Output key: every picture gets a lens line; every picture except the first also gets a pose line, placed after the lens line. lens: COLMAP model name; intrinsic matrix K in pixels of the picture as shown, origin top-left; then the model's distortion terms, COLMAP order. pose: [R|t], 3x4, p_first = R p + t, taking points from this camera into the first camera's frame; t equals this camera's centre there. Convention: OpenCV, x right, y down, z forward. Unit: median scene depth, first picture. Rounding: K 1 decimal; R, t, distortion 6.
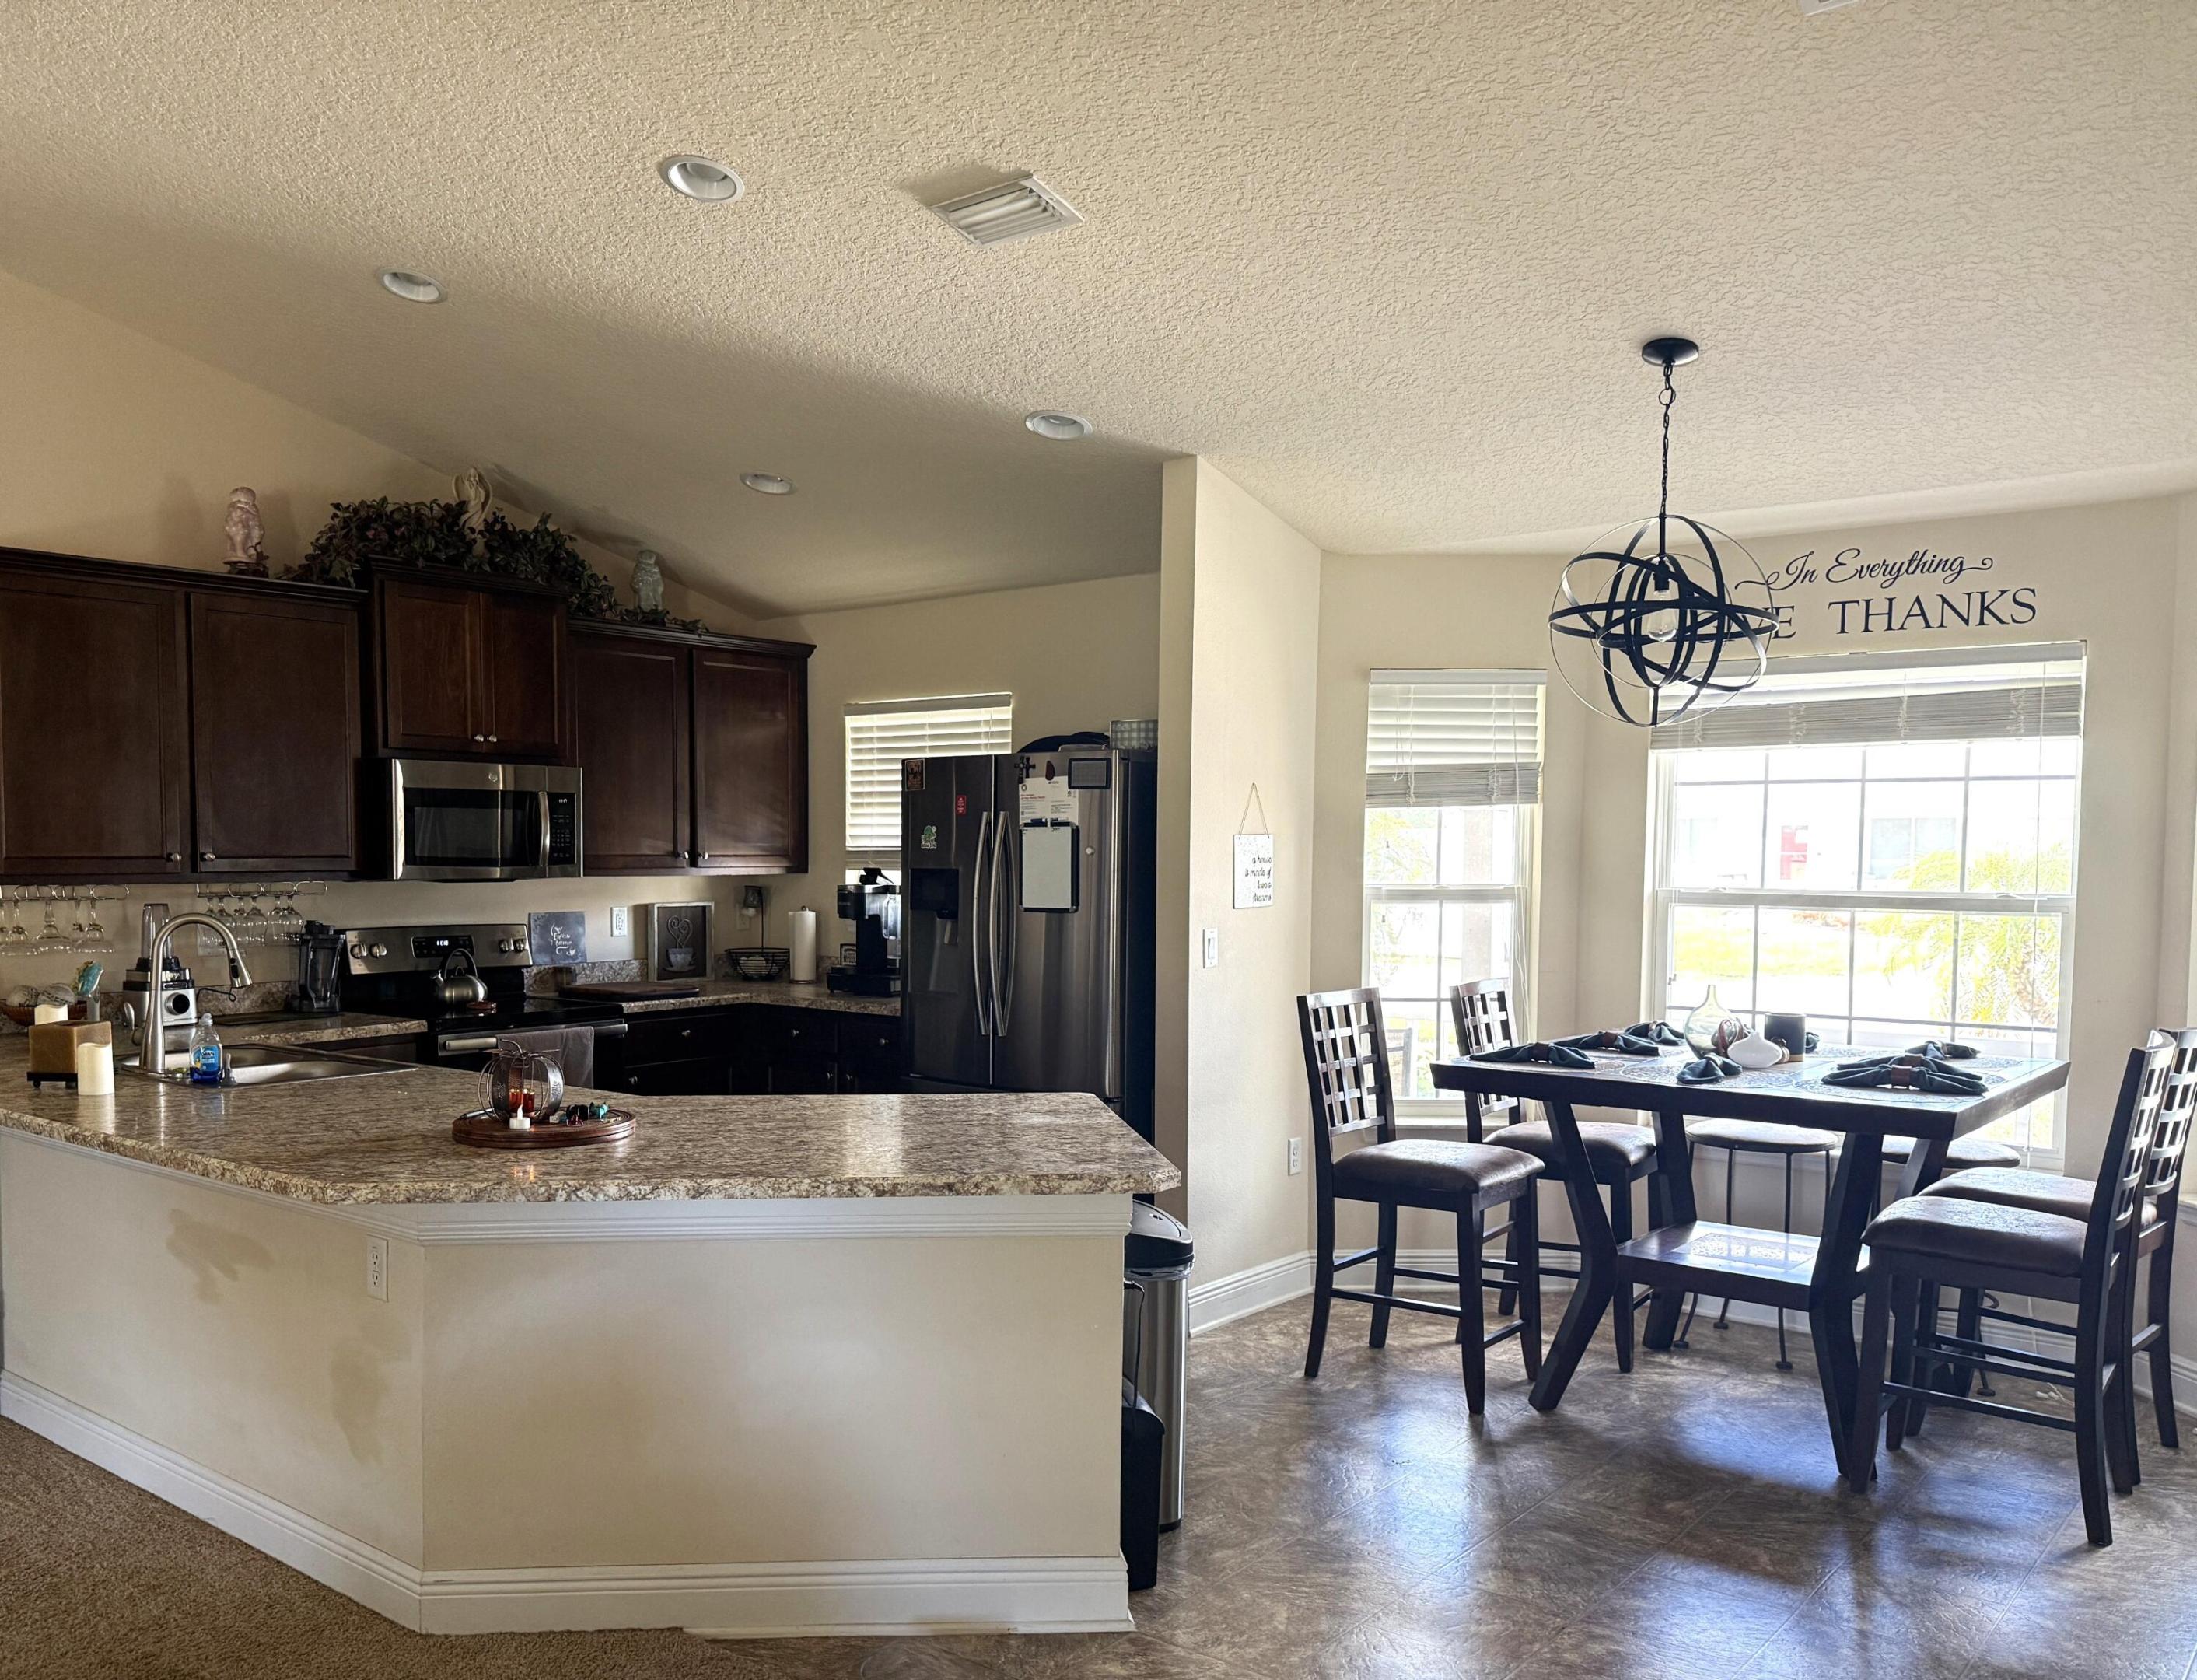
lens RADIAL K [[1707.6, 0, 1097.8], [0, 1707.6, 901.5], [0, 0, 1]] dist [0.052063, 0.001622]
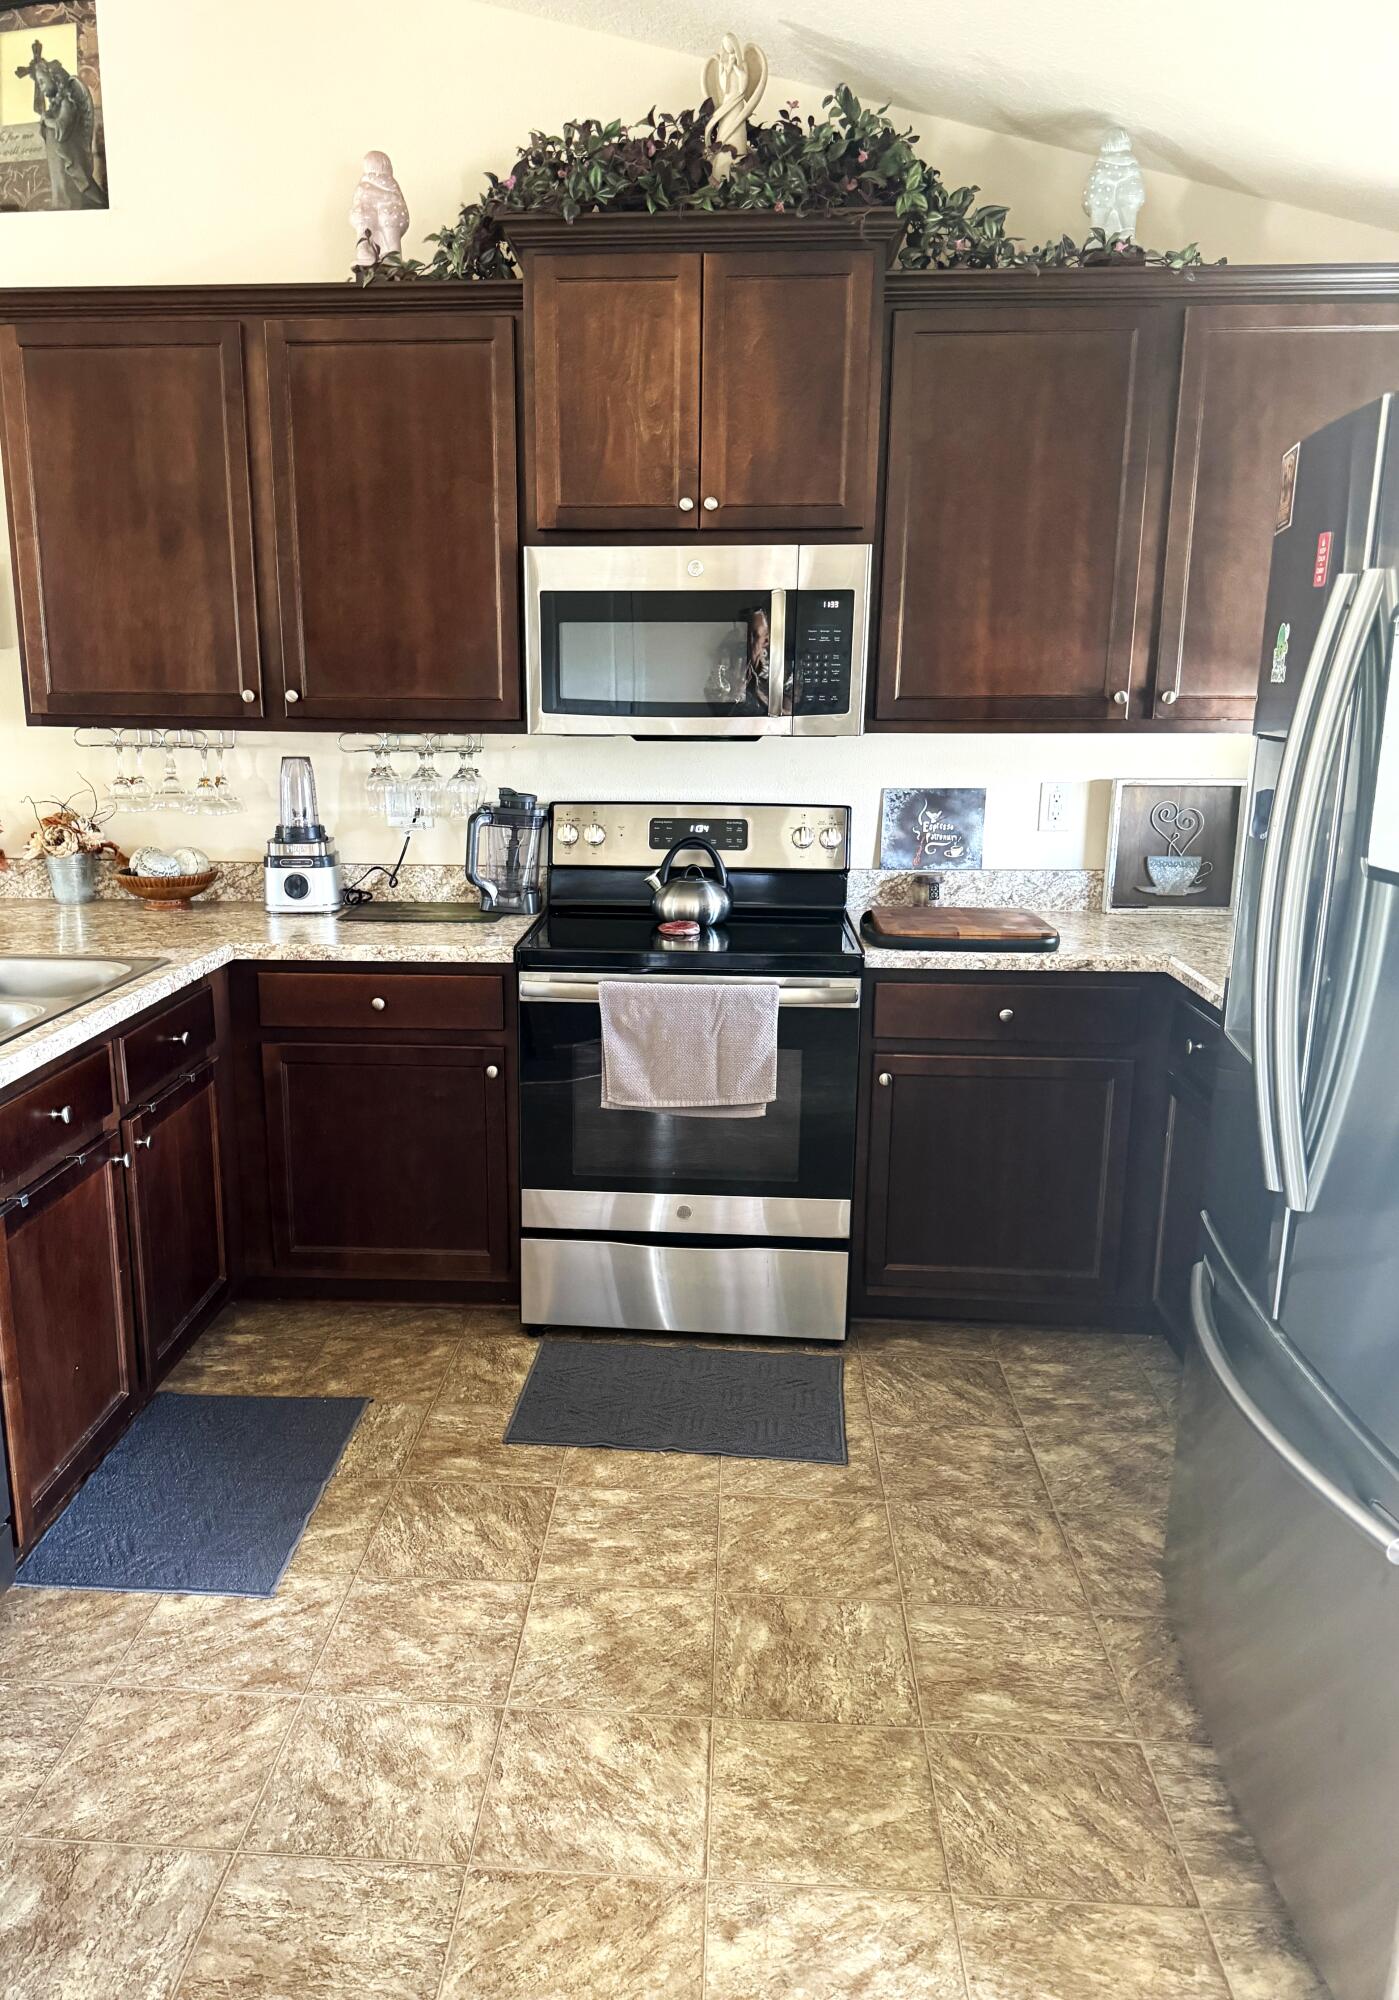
lens RADIAL K [[1471.0, 0, 649.8], [0, 1471.0, 1011.7], [0, 0, 1]] dist [0.076591, -0.096450]
pose [[0.564950, 0.174433, -0.806476, 0.102863], [-0.026994, 0.980783, 0.193225, -0.017892], [0.824683, -0.087393, 0.558802, 0.678996]]
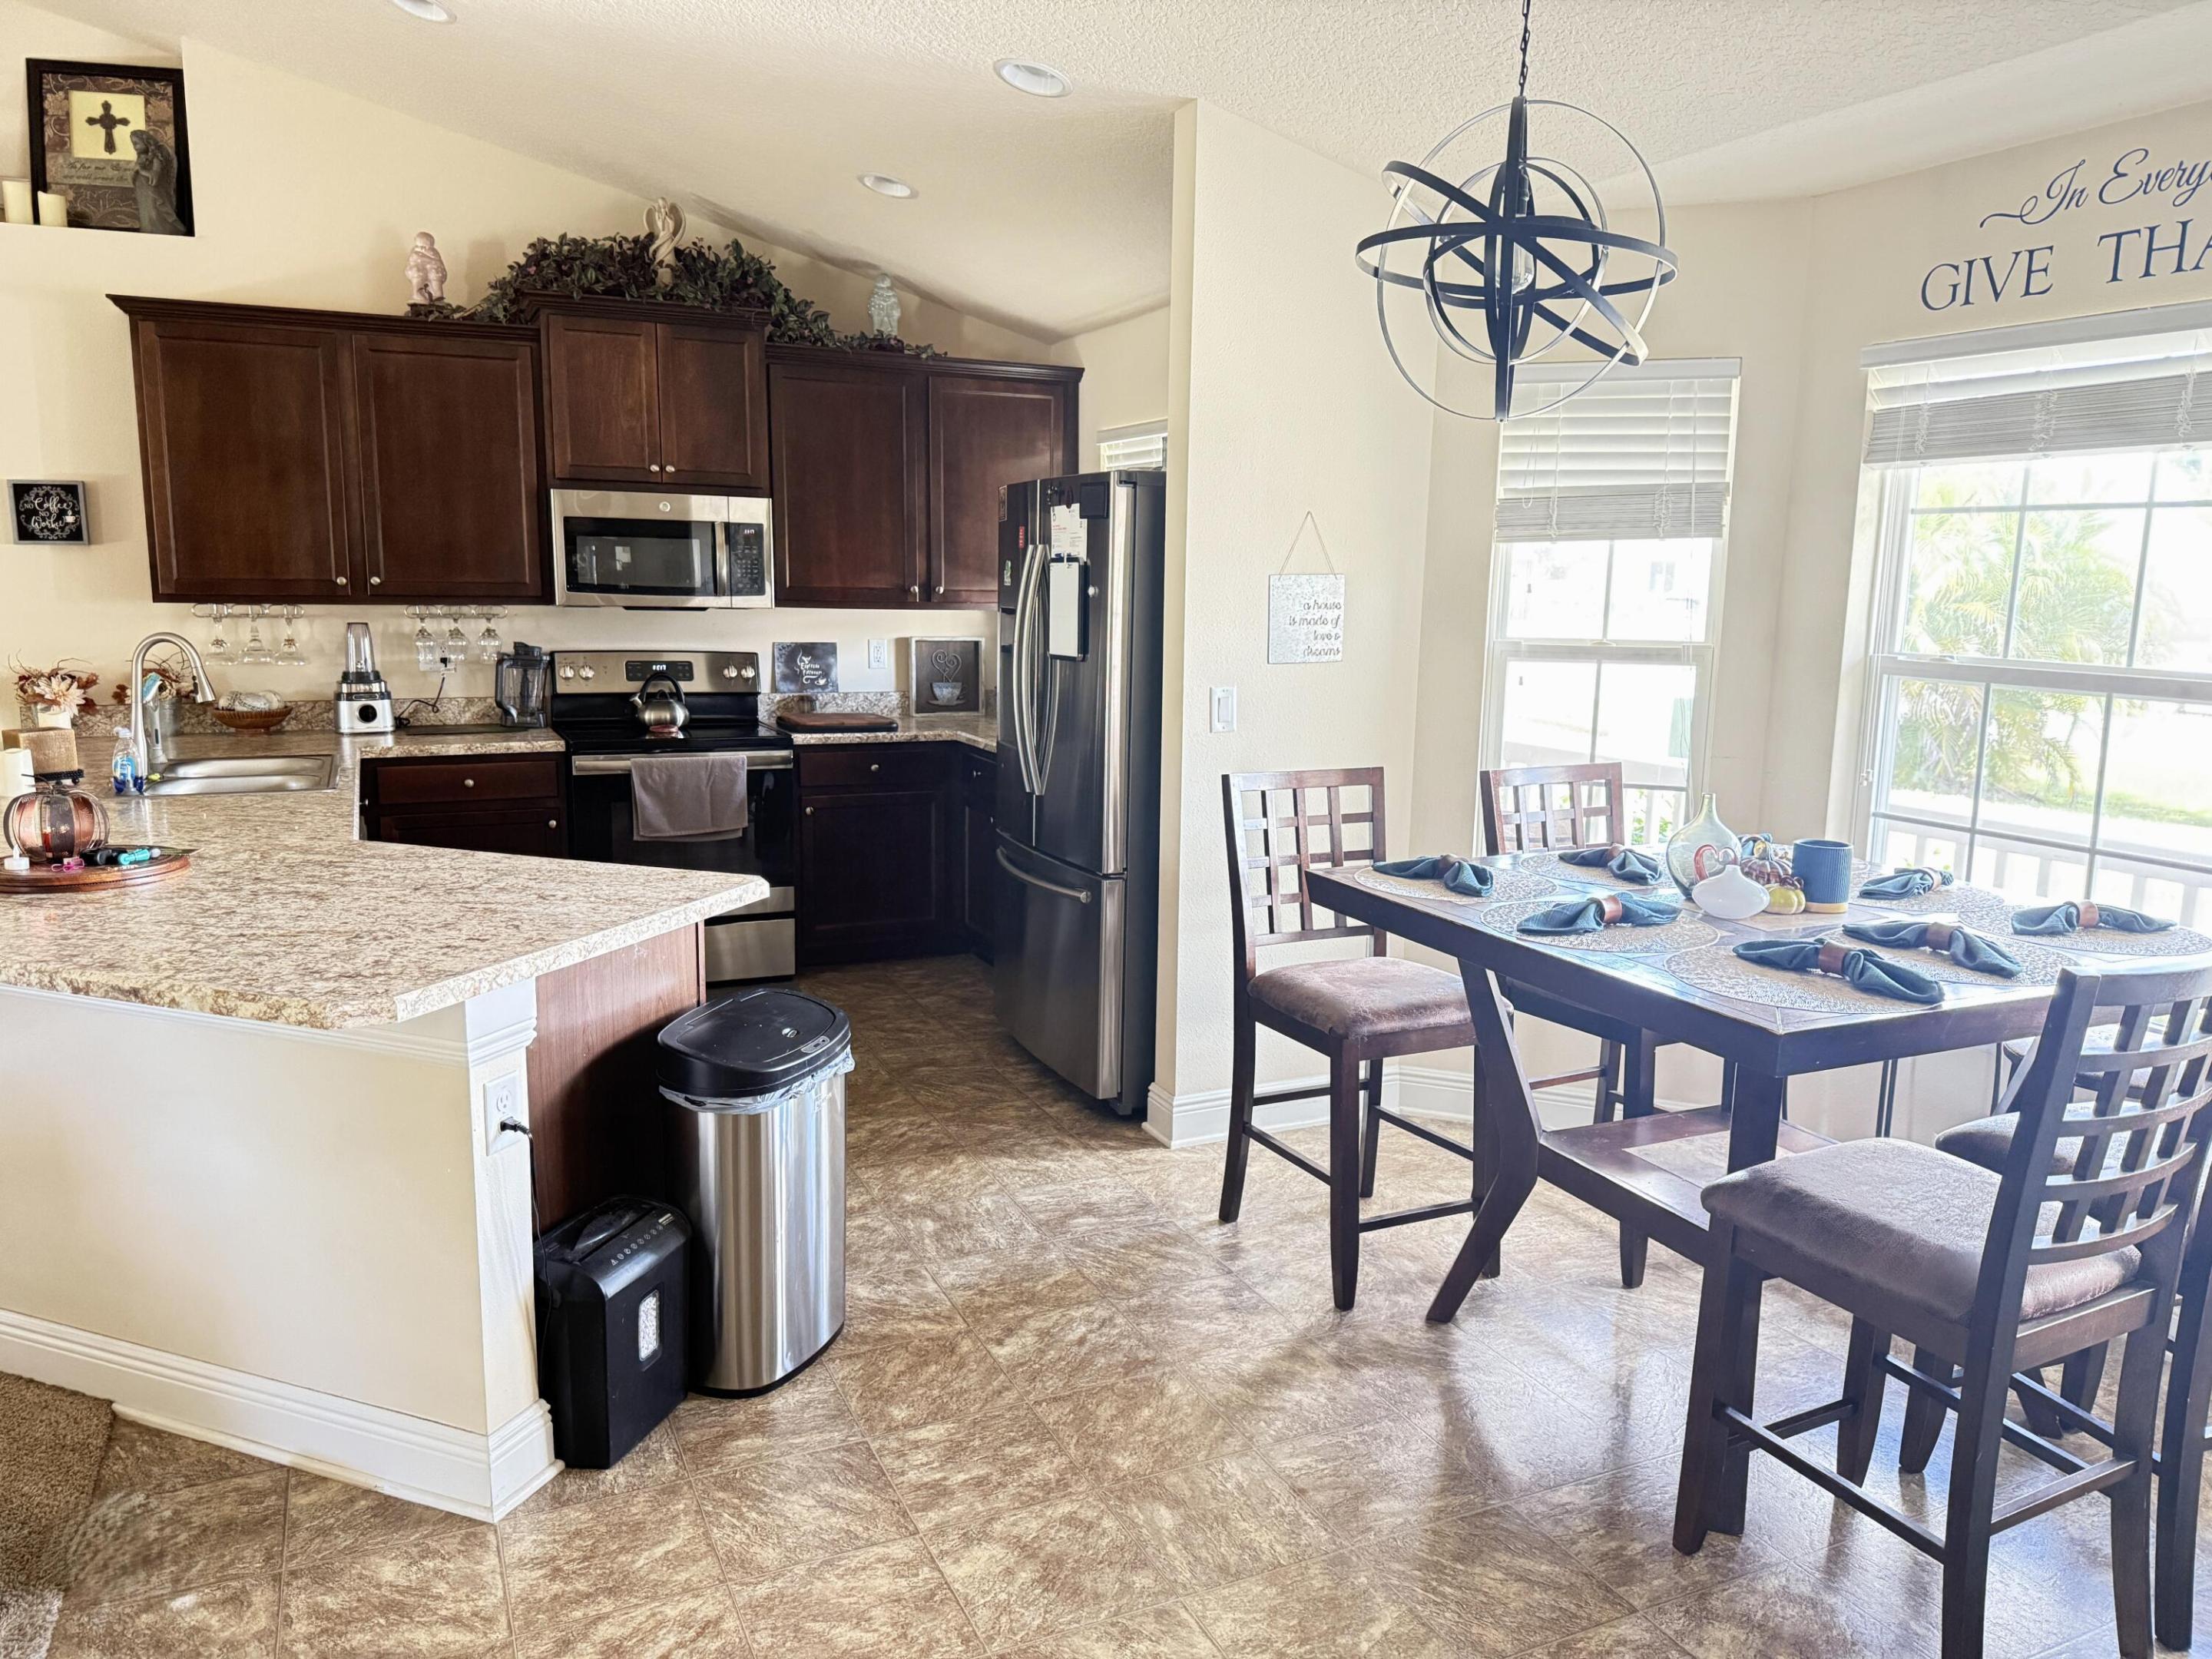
lens RADIAL K [[1564.5, 0, 1208.5], [0, 1564.5, 823.0], [0, 0, 1]] dist [0.050520, -0.076282]
pose [[0.914474, 0.076683, -0.397313, 0.337473], [-0.028907, 0.991751, 0.124878, -0.012259], [0.403612, -0.102712, 0.909147, 0.258379]]
